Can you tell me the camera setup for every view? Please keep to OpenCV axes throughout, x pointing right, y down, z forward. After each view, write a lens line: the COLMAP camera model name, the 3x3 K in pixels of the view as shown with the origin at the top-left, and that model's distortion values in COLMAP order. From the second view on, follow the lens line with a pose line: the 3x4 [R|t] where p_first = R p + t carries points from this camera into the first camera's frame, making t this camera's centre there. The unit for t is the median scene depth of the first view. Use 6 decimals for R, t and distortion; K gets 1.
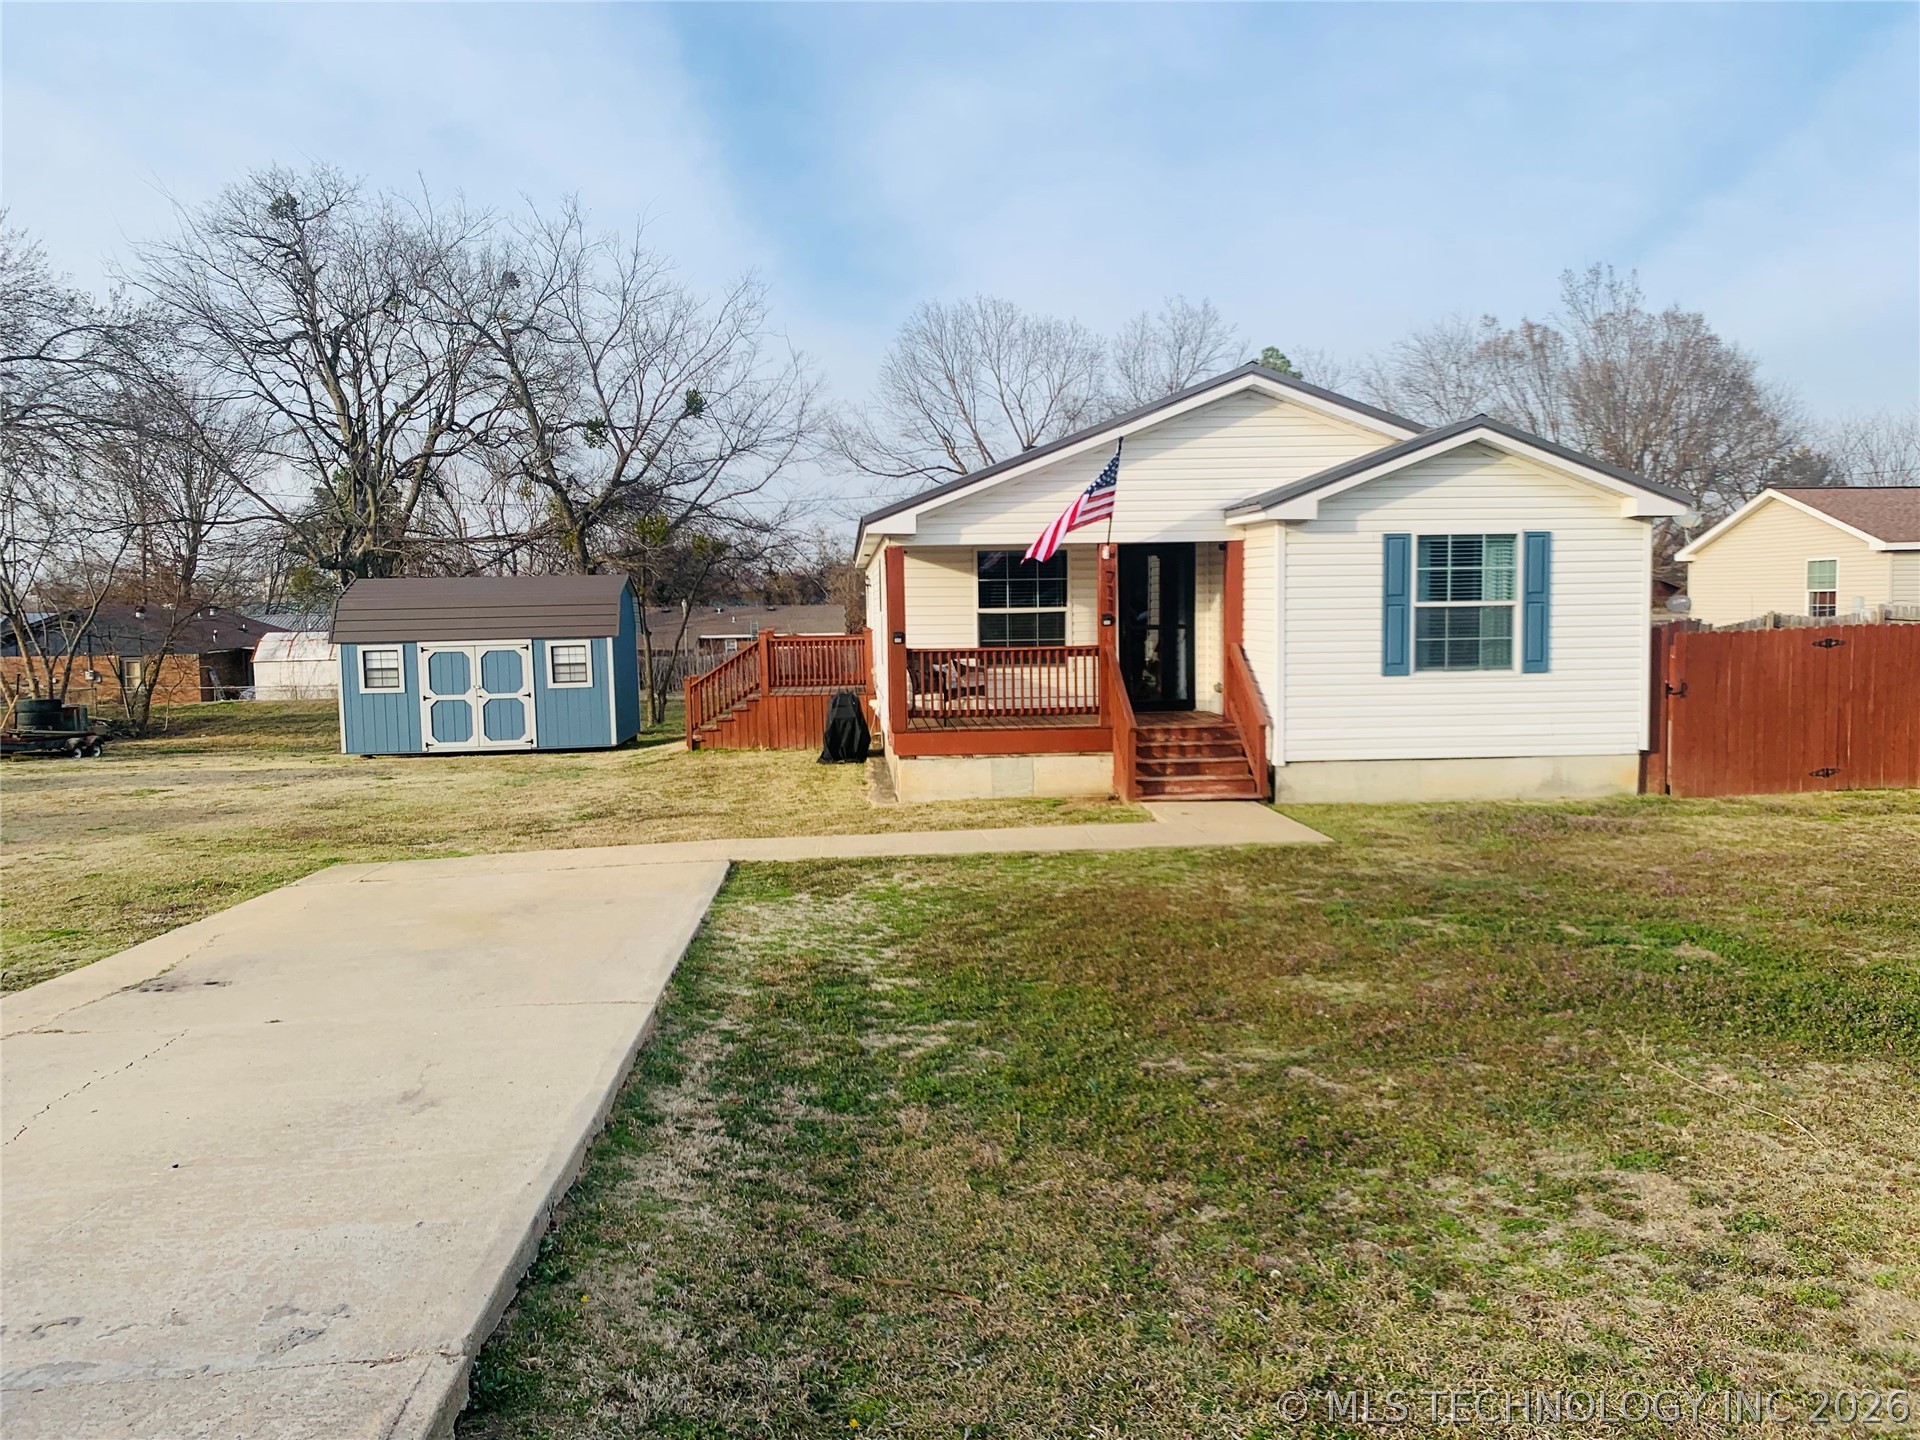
lens RADIAL K [[1455.4, 0, 960.0], [0, 1455.4, 720.0], [0, 0, 1]] dist [0.013414, -0.037373]
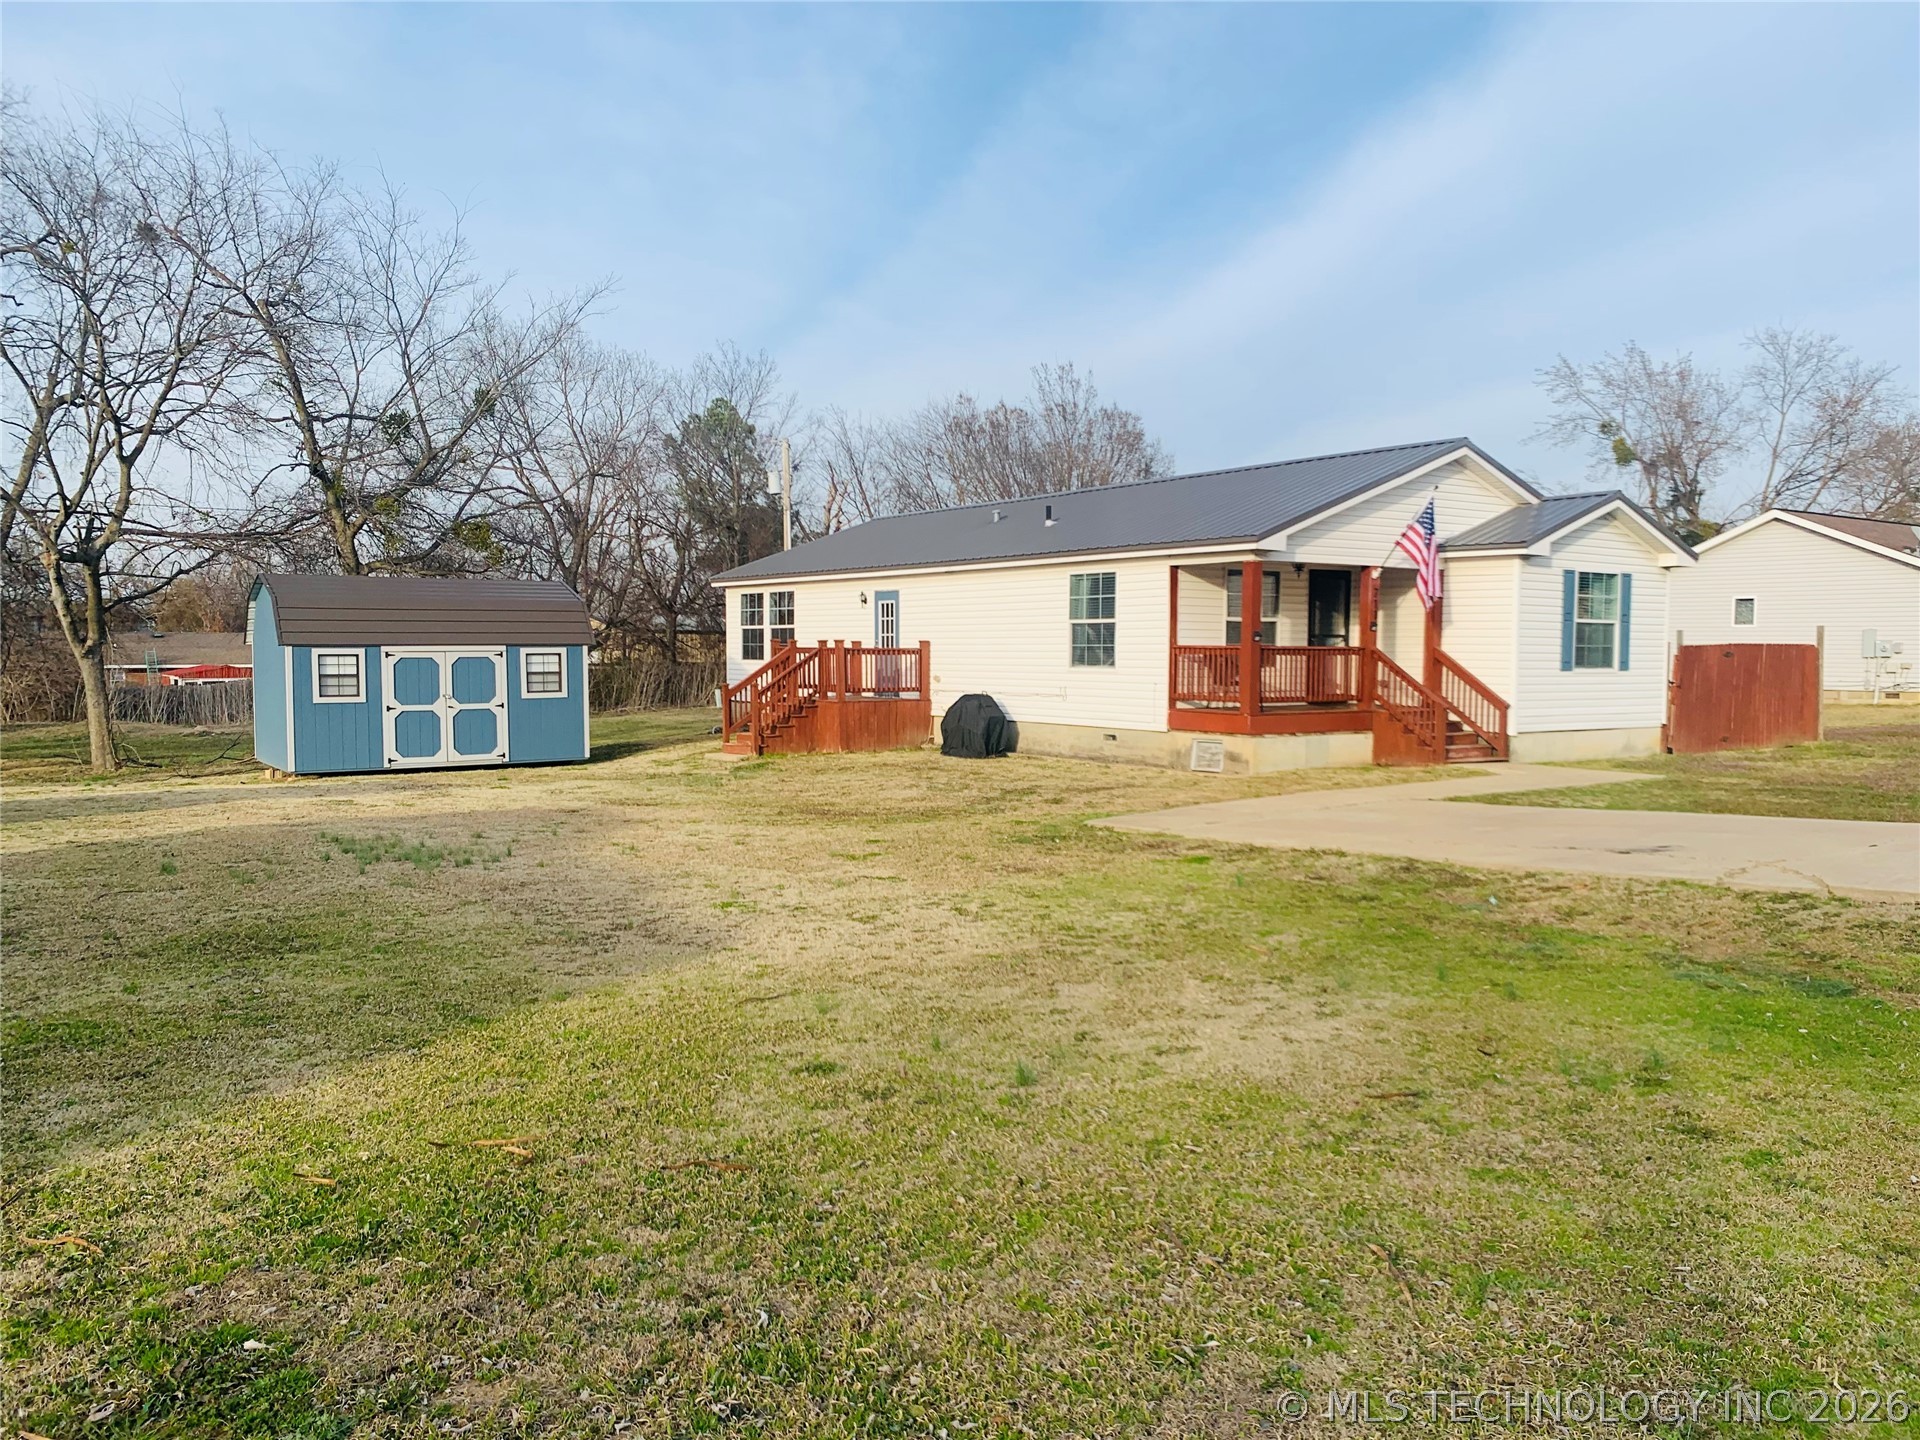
lens RADIAL K [[1455.4, 0, 960.0], [0, 1455.4, 720.0], [0, 0, 1]] dist [0.013414, -0.037373]
pose [[0.865930, -0.003940, 0.500149, -0.512341], [0.021008, 0.999373, -0.028499, 0.025127], [-0.499723, 0.035186, 0.865470, 0.047046]]
